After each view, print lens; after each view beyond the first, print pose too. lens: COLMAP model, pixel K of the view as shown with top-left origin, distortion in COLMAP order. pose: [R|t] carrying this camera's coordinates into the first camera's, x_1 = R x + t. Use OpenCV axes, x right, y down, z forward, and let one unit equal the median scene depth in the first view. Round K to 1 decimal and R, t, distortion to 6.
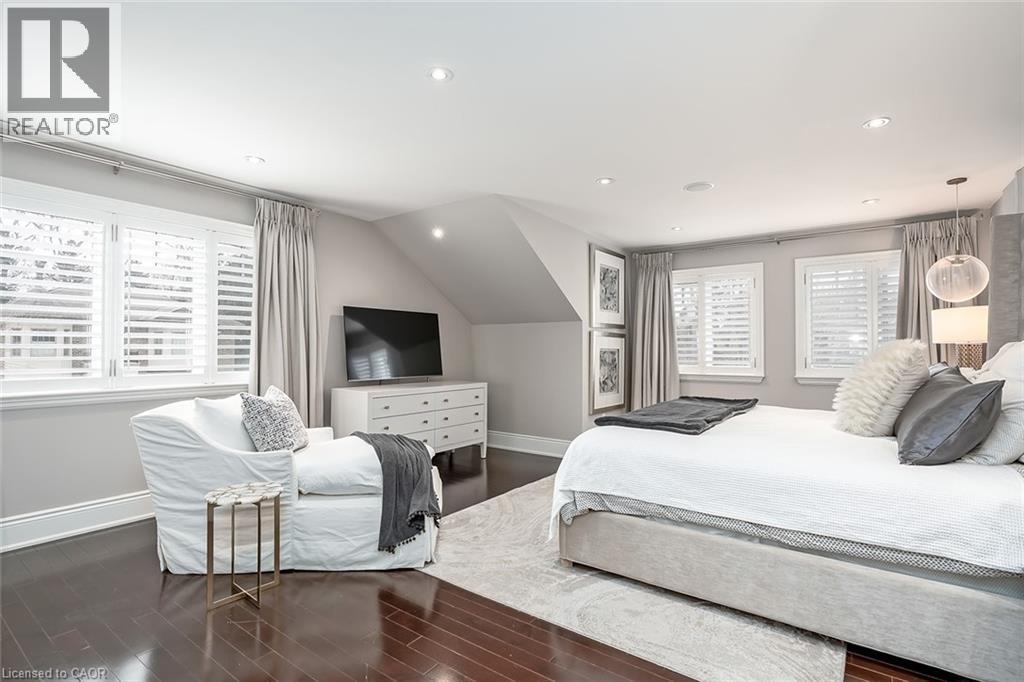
lens RADIAL K [[490.8, 0, 513.2], [0, 490.8, 346.7], [0, 0, 1]] dist [-0.000245, 0.000072]
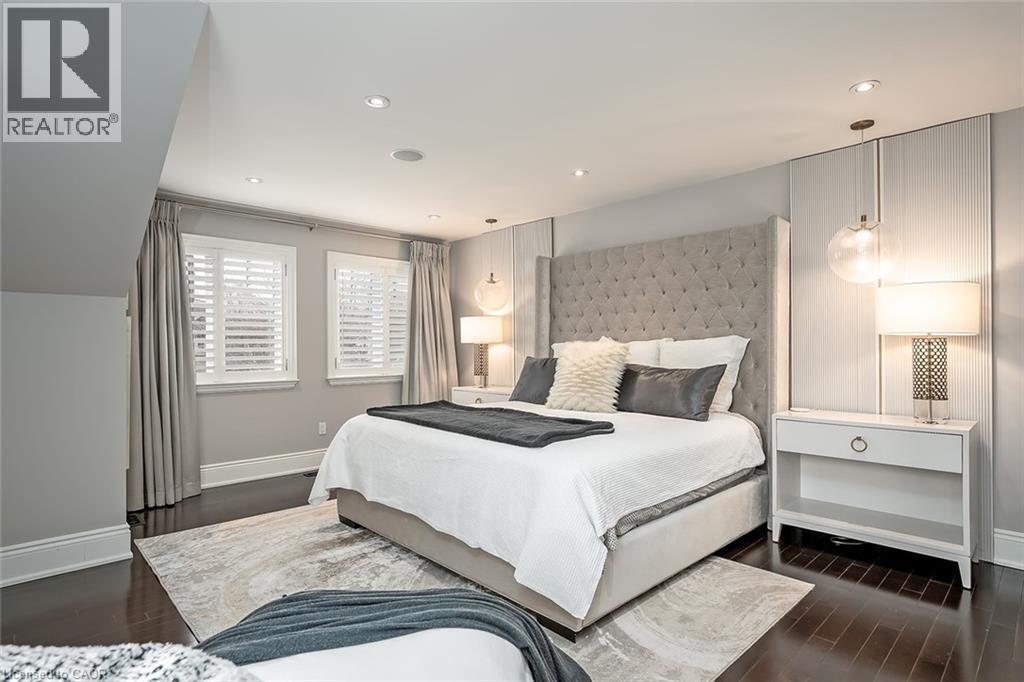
lens RADIAL K [[530.7, 0, 512.9], [0, 530.7, 343.3], [0, 0, 1]] dist [0.002992, -0.000050]
pose [[0.168438, 0.004606, 0.985702, -0.357913], [0.000087, 0.999989, -0.004688, 0.000446], [-0.985712, 0.000875, 0.168436, 0.485839]]
